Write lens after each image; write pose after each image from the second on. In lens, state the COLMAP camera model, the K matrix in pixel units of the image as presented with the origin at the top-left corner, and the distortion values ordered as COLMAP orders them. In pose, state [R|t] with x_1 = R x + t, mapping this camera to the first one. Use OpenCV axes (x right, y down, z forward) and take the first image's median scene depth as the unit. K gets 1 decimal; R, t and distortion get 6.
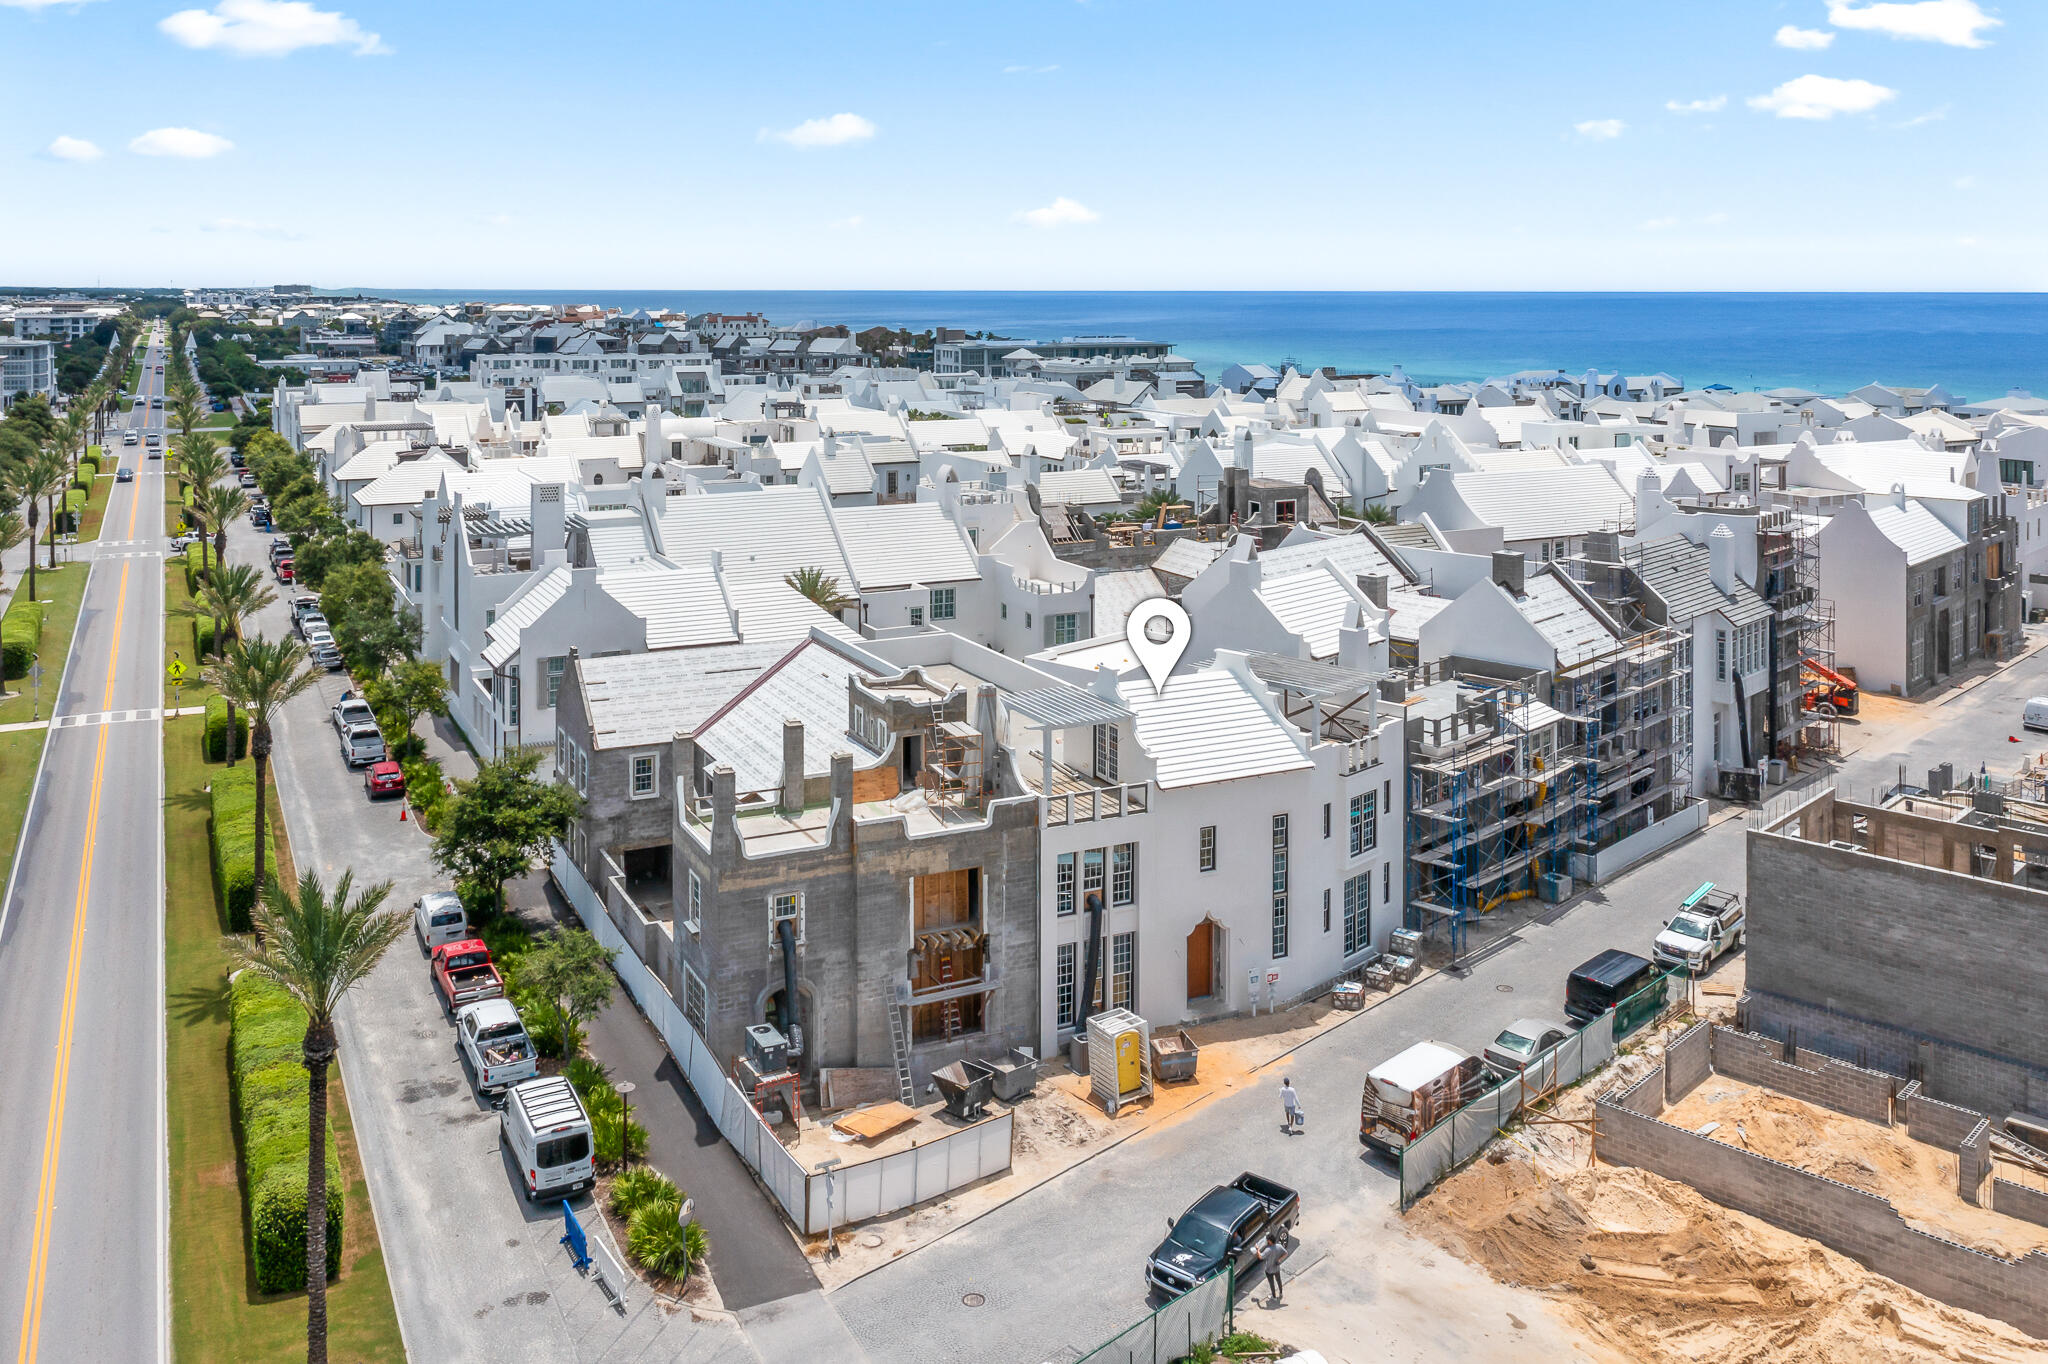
lens RADIAL K [[1731.3, 0, 893.3], [0, 1731.3, 330.6], [0, 0, 1]] dist [-0.008611, -0.003622]
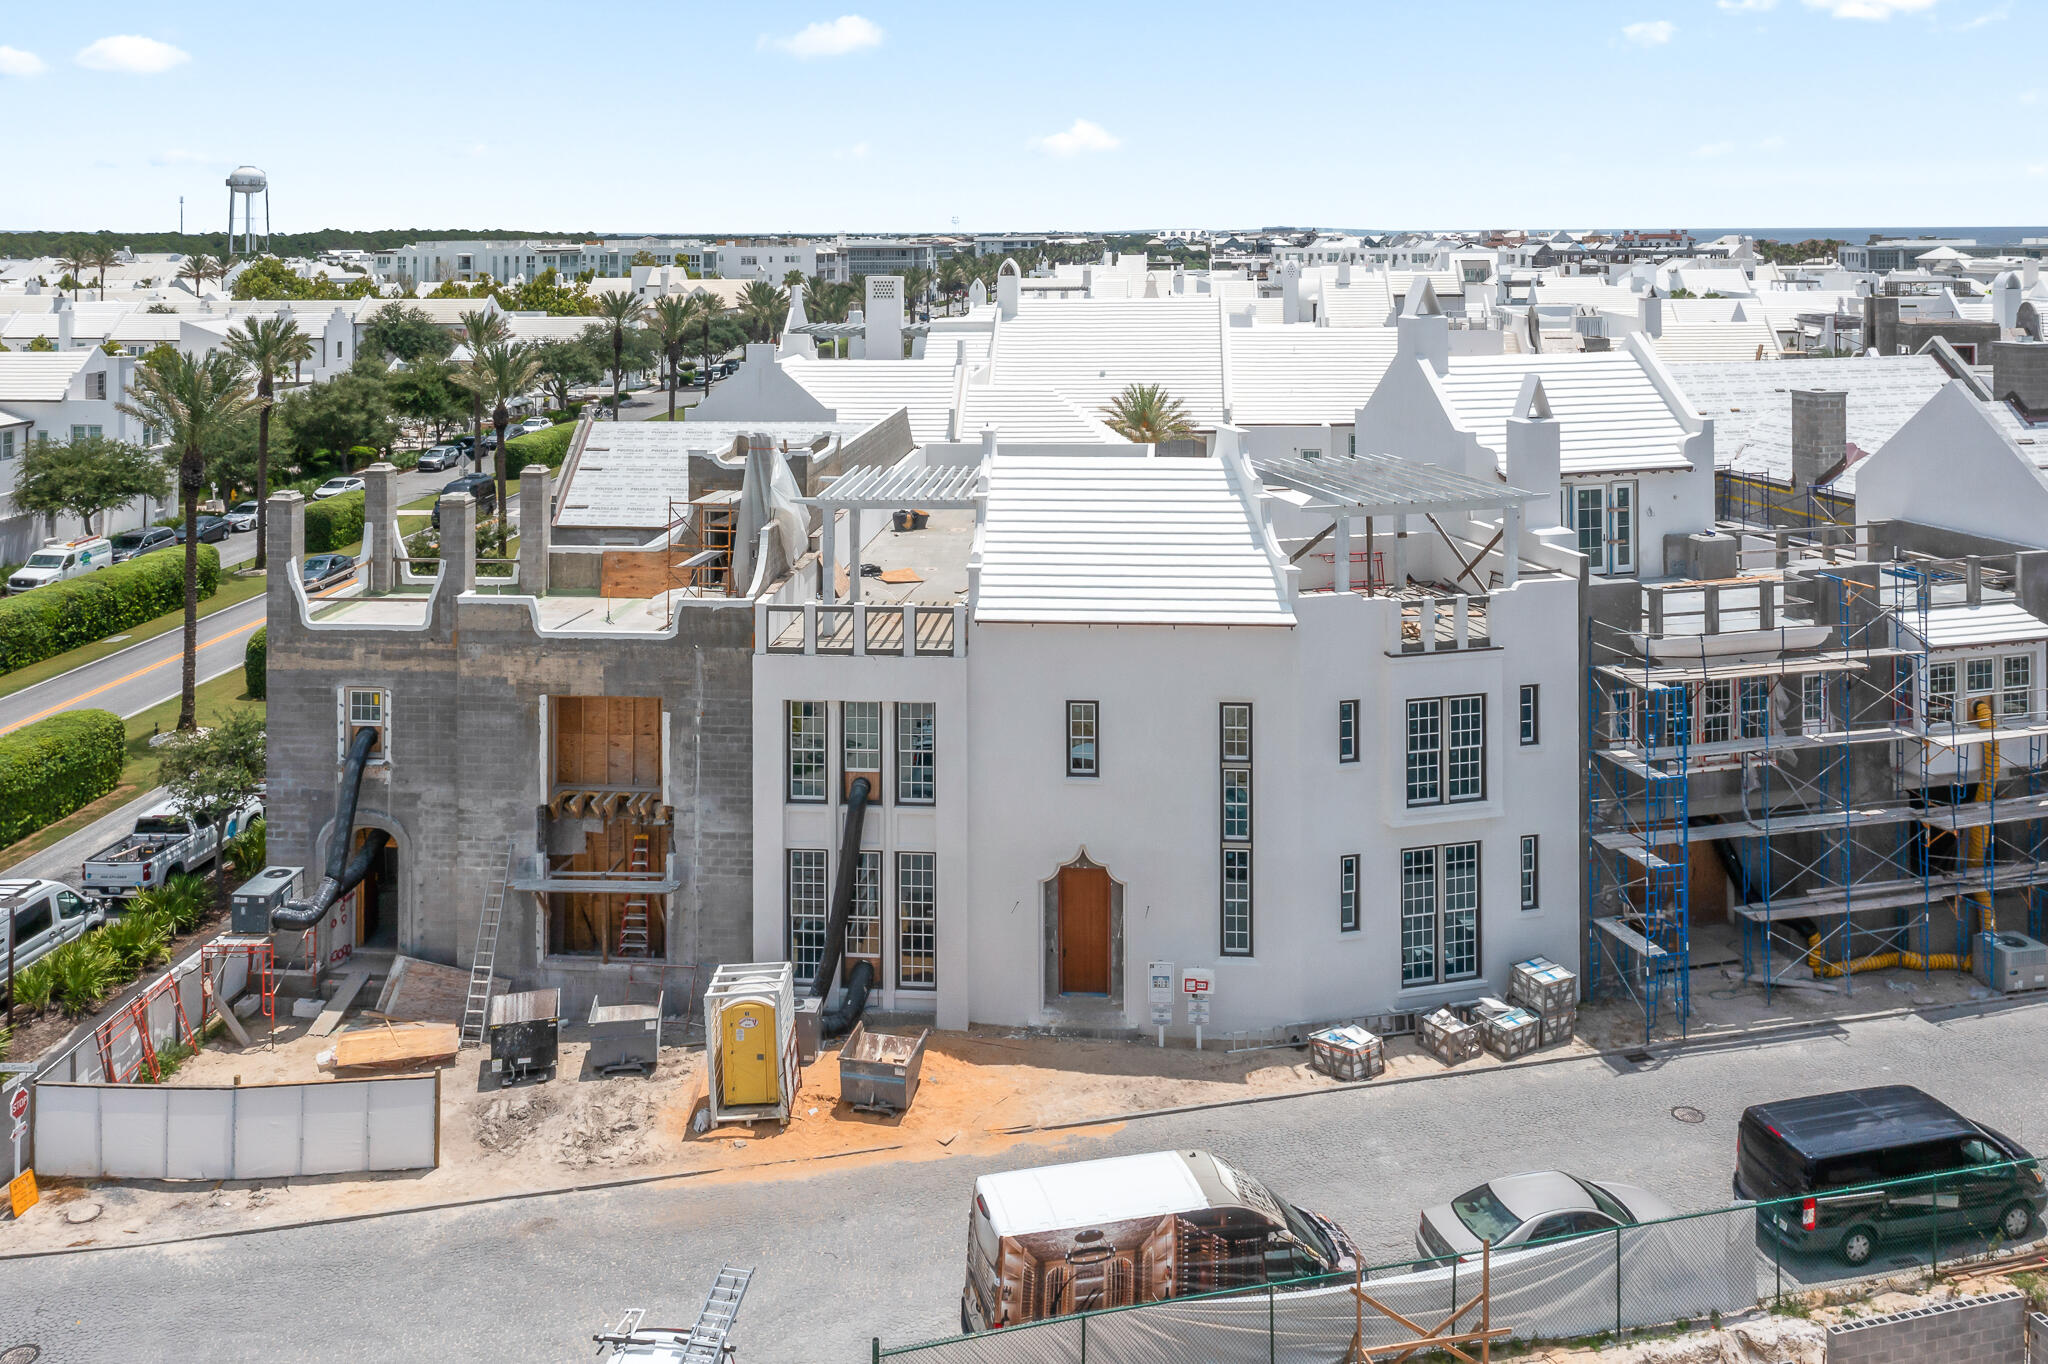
lens RADIAL K [[1700.4, 0, 986.6], [0, 1700.4, 259.4], [0, 0, 1]] dist [-0.004062, -0.002714]
pose [[0.865156, 0.002331, -0.501498, 0.424375], [-0.009015, 0.999900, -0.010906, 0.139498], [0.501422, 0.013957, 0.865090, 0.467540]]
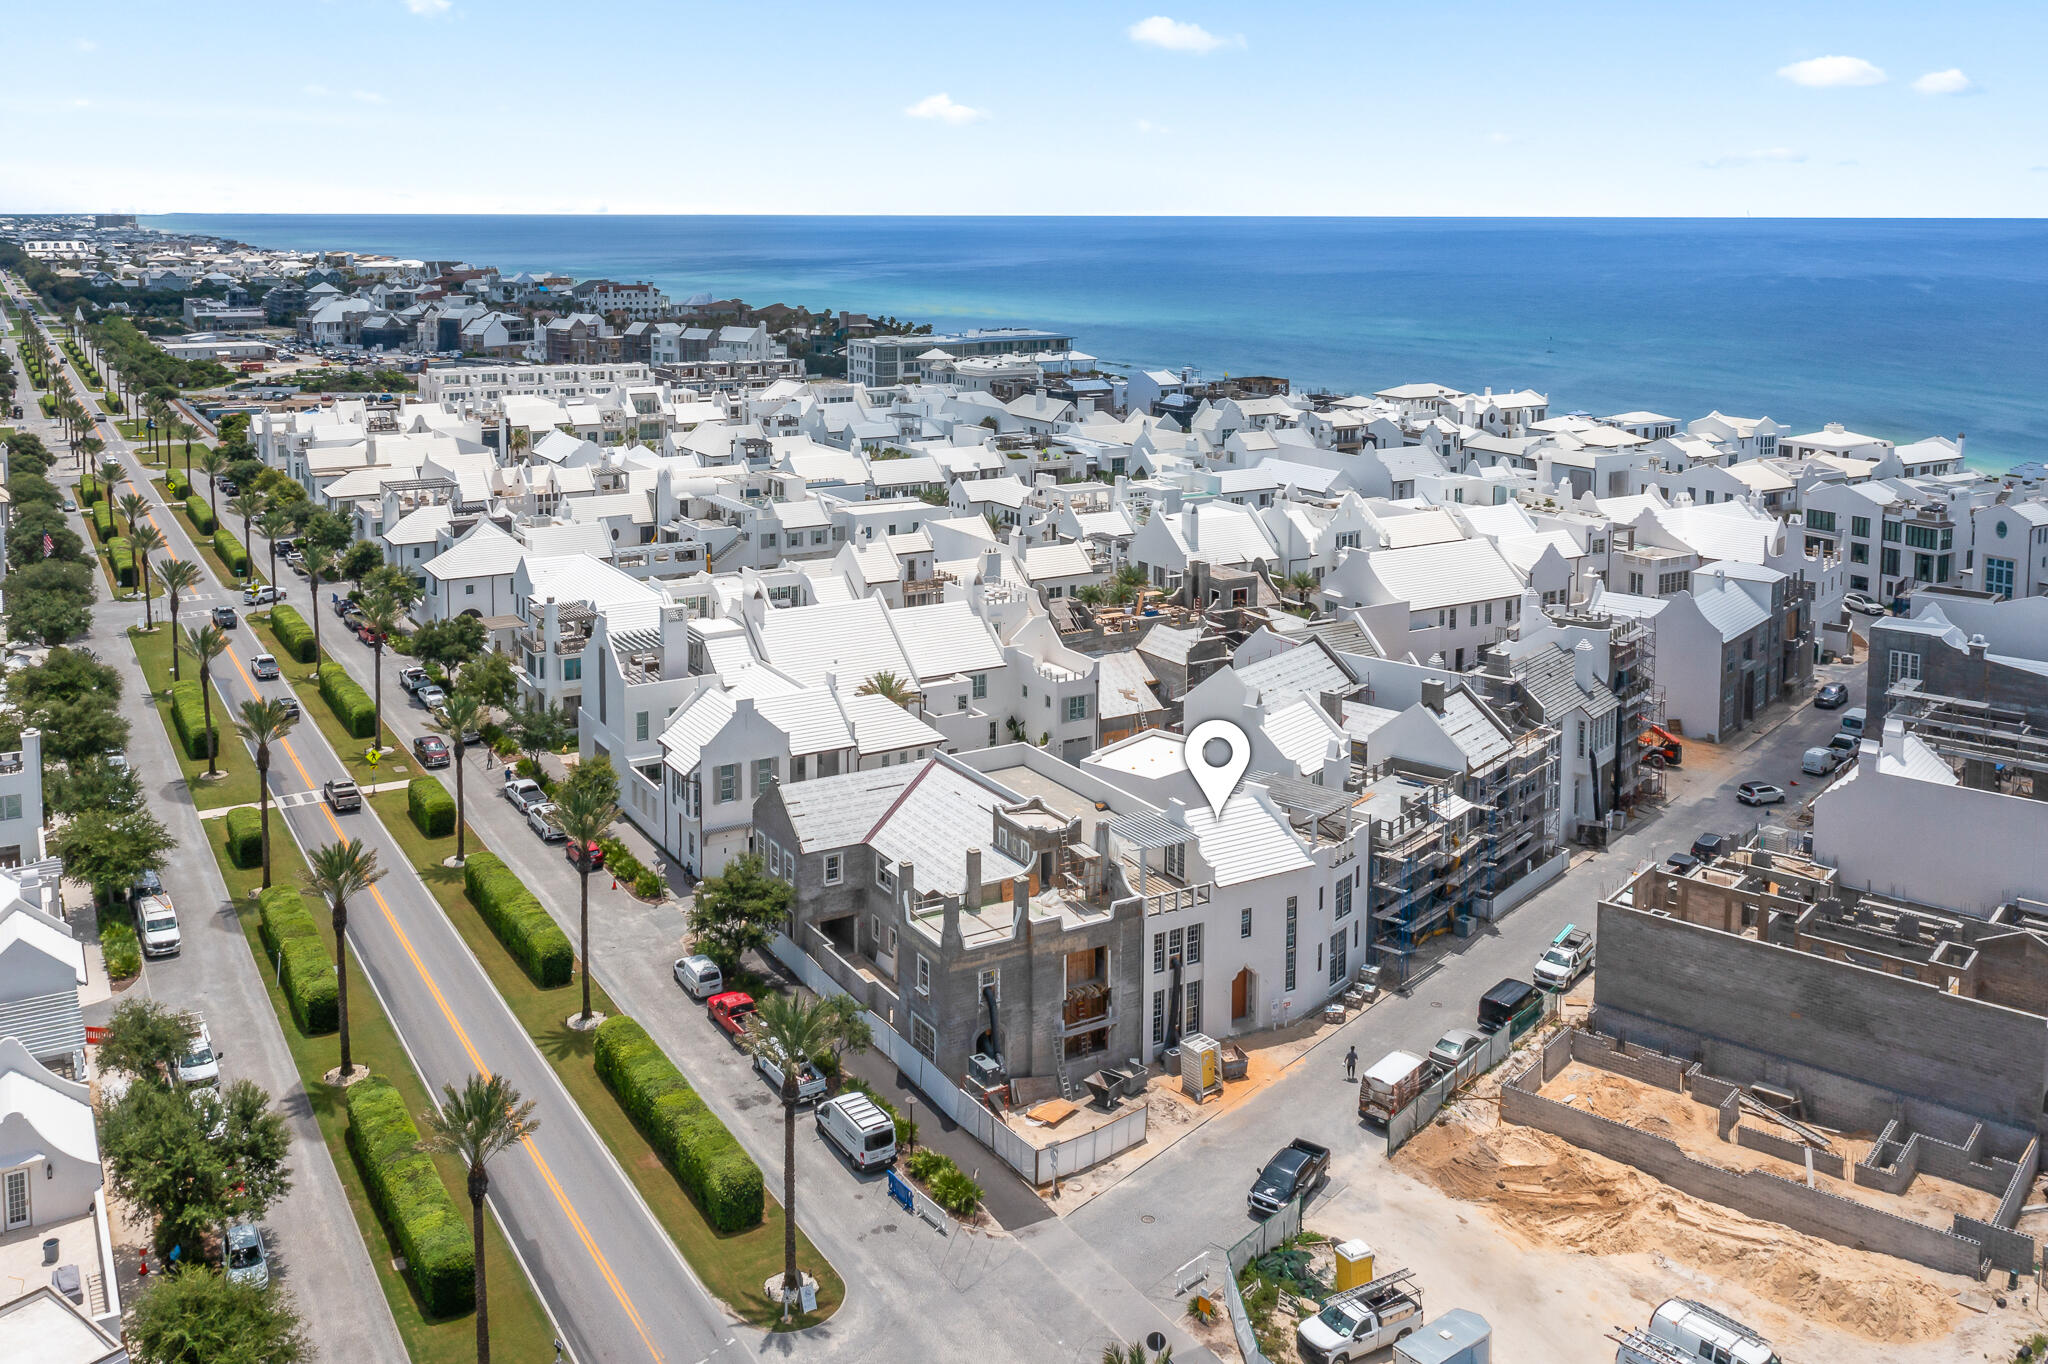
lens RADIAL K [[1809.4, 0, 835.3], [0, 1809.4, 383.8], [0, 0, 1]] dist [-0.012773, -0.005192]
pose [[0.998337, -0.010536, 0.056680, -0.246539], [0.006026, 0.996843, 0.079175, -0.279692], [-0.057335, -0.078702, 0.995248, -0.477701]]
